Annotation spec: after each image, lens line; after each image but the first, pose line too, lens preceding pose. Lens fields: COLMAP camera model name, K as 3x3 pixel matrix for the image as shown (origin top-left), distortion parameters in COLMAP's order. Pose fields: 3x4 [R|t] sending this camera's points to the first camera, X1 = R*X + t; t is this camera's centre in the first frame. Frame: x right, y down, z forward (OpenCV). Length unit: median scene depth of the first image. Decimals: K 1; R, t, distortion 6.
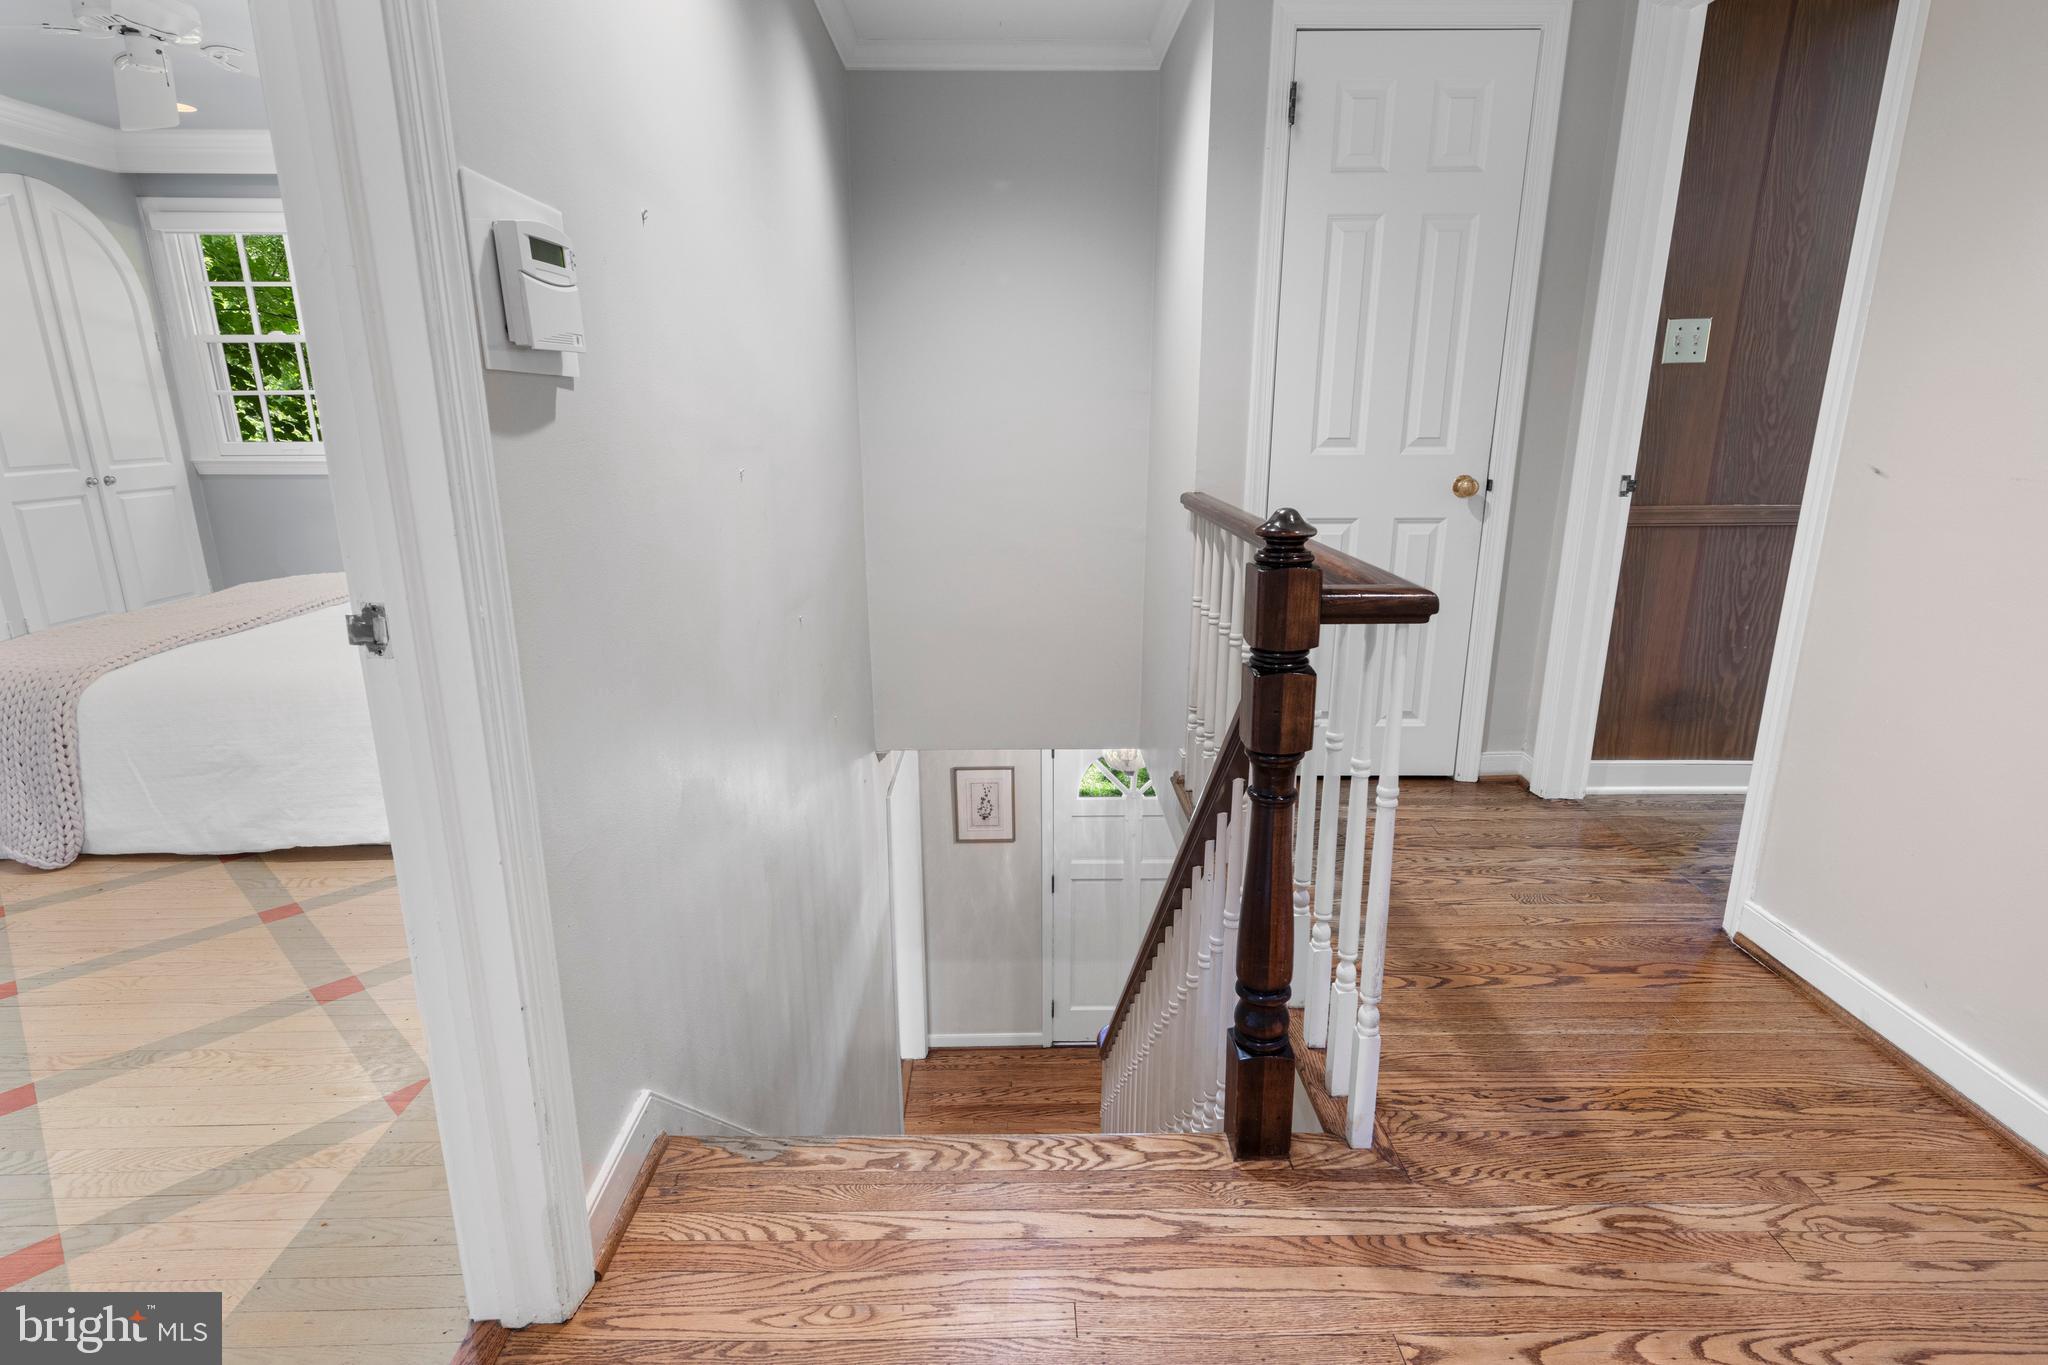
lens RADIAL K [[1054.2, 0, 1023.9], [0, 1054.2, 689.3], [0, 0, 1]] dist [0.005022, 0.001363]
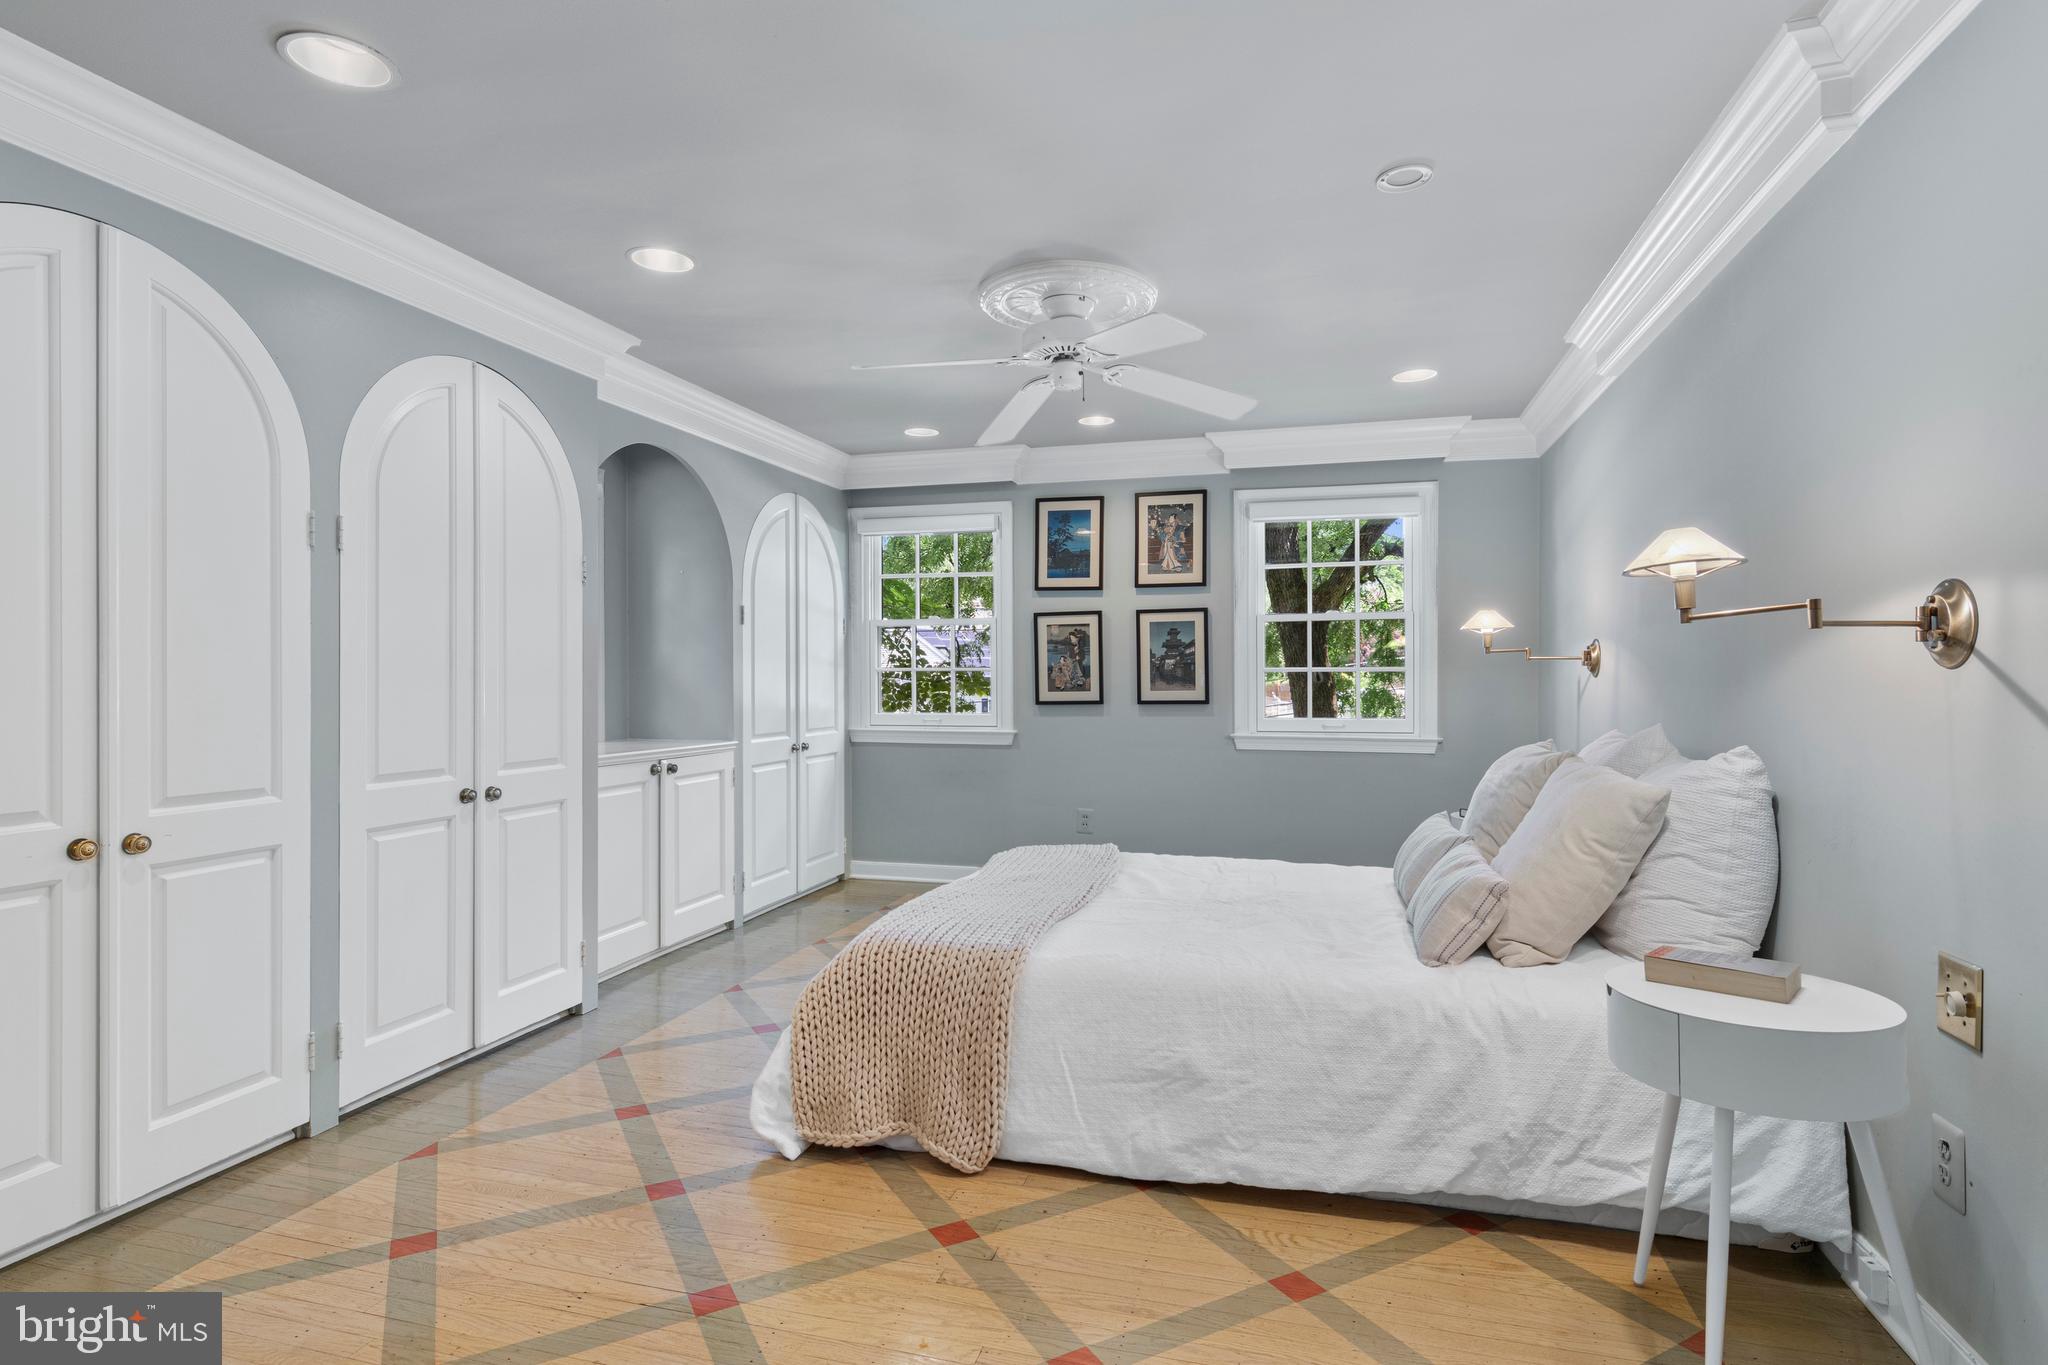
lens RADIAL K [[1054.2, 0, 1020.4], [0, 1054.2, 678.9], [0, 0, 1]] dist [0.005022, 0.001363]
pose [[0.954957, 0.000229, -0.296744, -0.591087], [-0.076890, 0.966038, -0.246695, -0.021084], [0.286609, 0.258400, 0.922542, 0.057771]]
